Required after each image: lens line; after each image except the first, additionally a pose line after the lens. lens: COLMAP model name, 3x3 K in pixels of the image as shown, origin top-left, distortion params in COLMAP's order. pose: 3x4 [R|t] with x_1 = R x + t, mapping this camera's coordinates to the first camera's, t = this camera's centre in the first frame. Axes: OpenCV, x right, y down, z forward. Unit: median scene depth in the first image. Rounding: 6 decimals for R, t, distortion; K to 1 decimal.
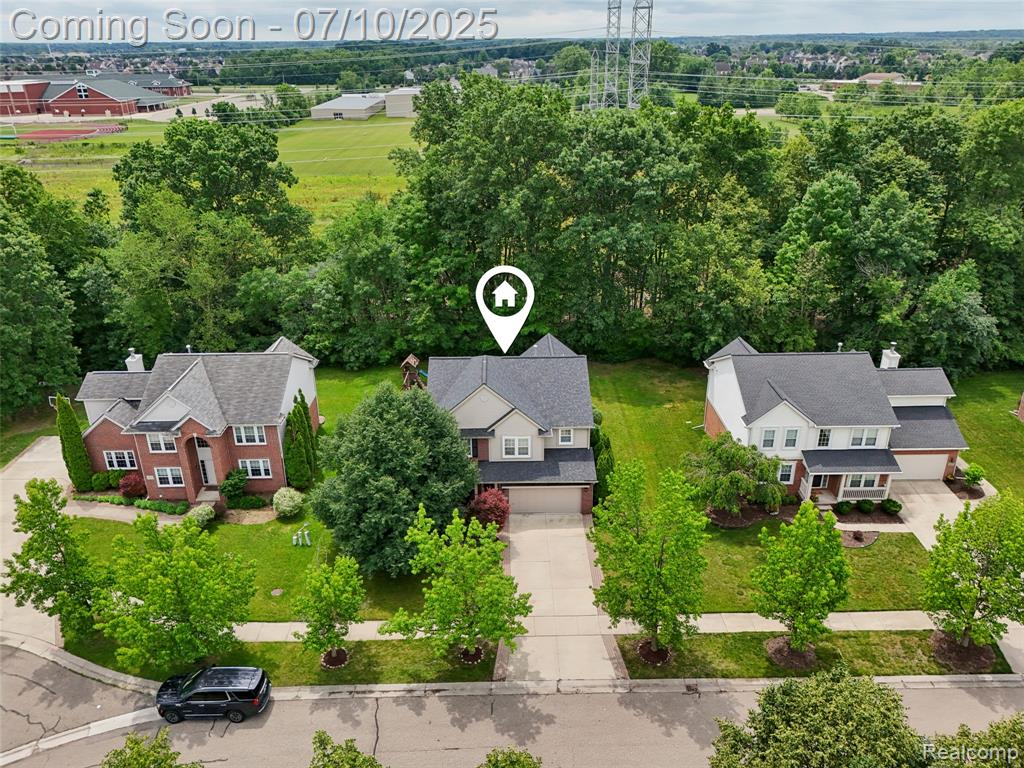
lens RADIAL K [[755.2, 0, 512.0], [0, 755.2, 384.0], [0, 0, 1]] dist [0.075132, -0.082386]
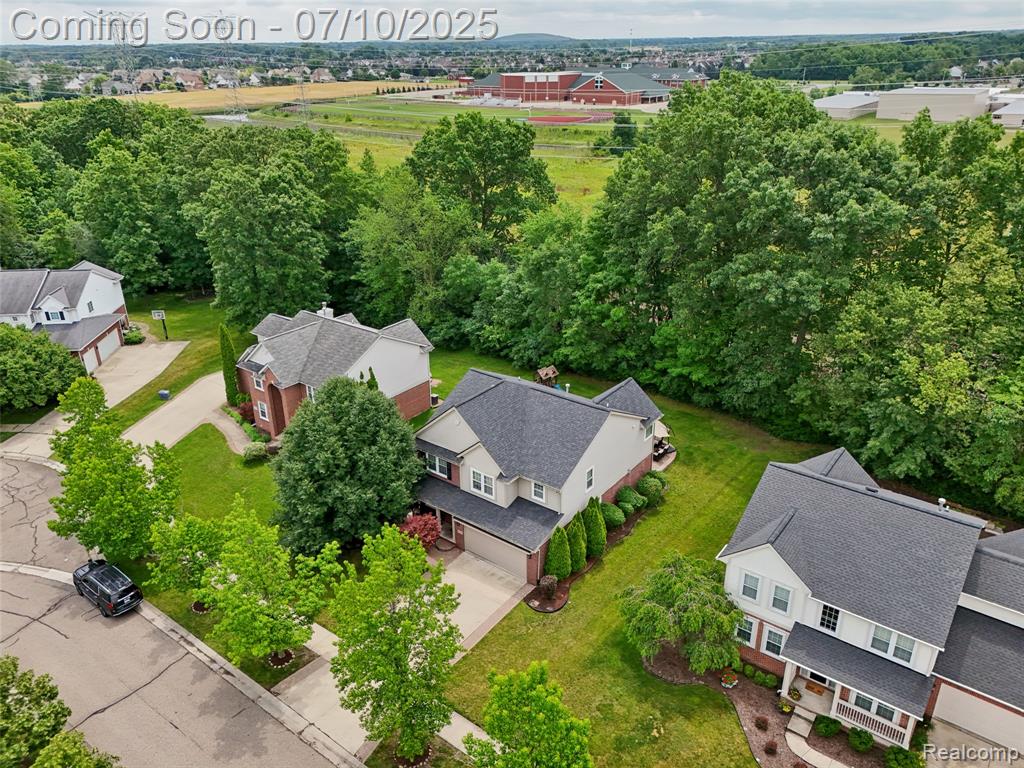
lens RADIAL K [[755.2, 0, 512.0], [0, 755.2, 384.0], [0, 0, 1]] dist [0.075132, -0.082386]
pose [[0.786175, 0.254748, -0.563057, 0.518664], [-0.250617, 0.964230, 0.086327, -0.120719], [0.564908, 0.073243, 0.821897, 0.254508]]
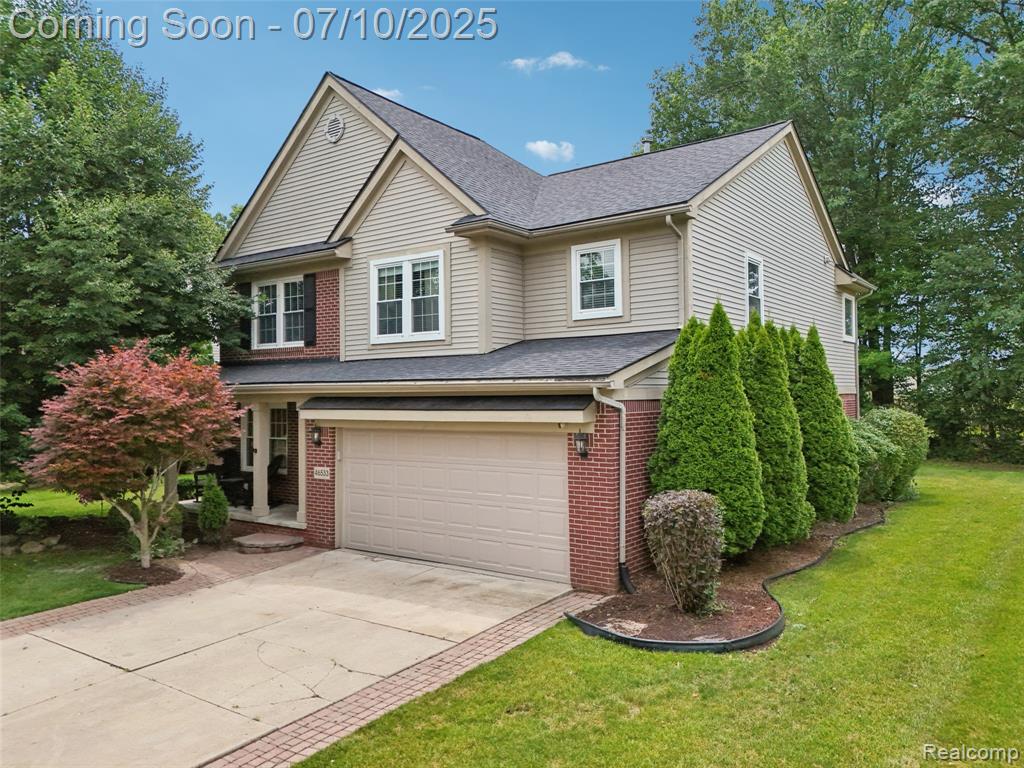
lens RADIAL K [[755.2, 0, 512.0], [0, 755.2, 384.0], [0, 0, 1]] dist [0.075132, -0.082386]
pose [[0.799760, -0.006151, -0.600288, 0.203335], [-0.245957, 0.908810, -0.337000, 0.195614], [0.547621, 0.417165, 0.725317, 0.827939]]
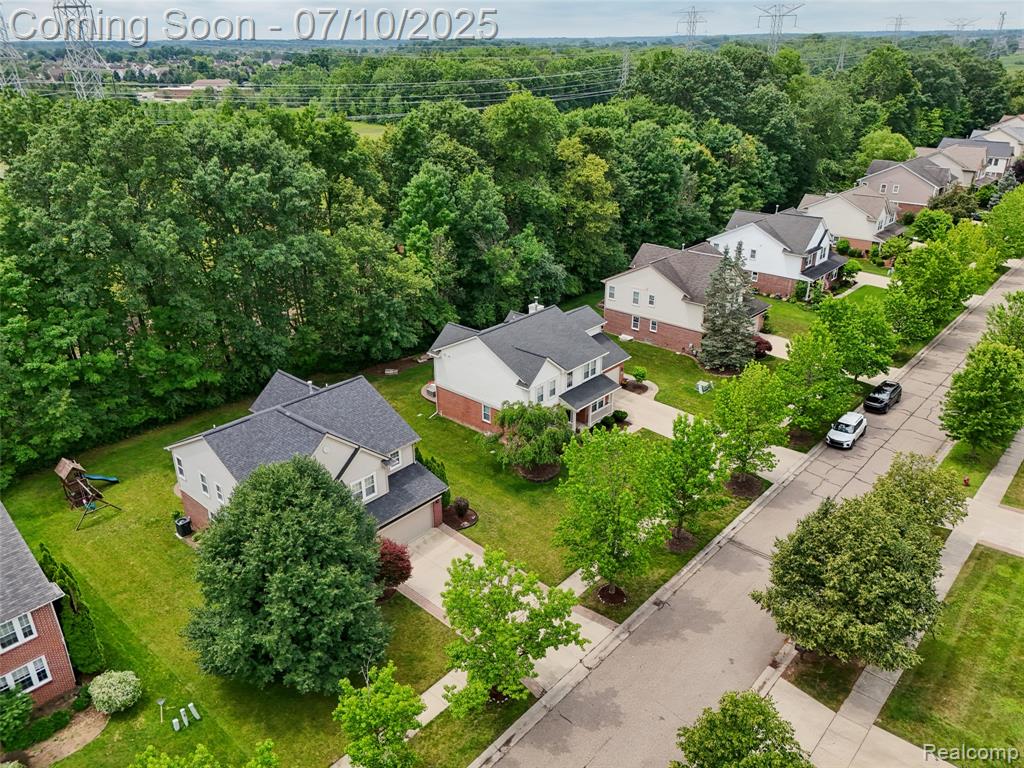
lens RADIAL K [[755.2, 0, 512.0], [0, 755.2, 384.0], [0, 0, 1]] dist [0.075132, -0.082386]
pose [[0.678501, -0.298495, 0.671221, -0.443253], [0.303498, 0.946000, 0.113901, -0.084772], [-0.668974, 0.126432, 0.732454, 0.198479]]
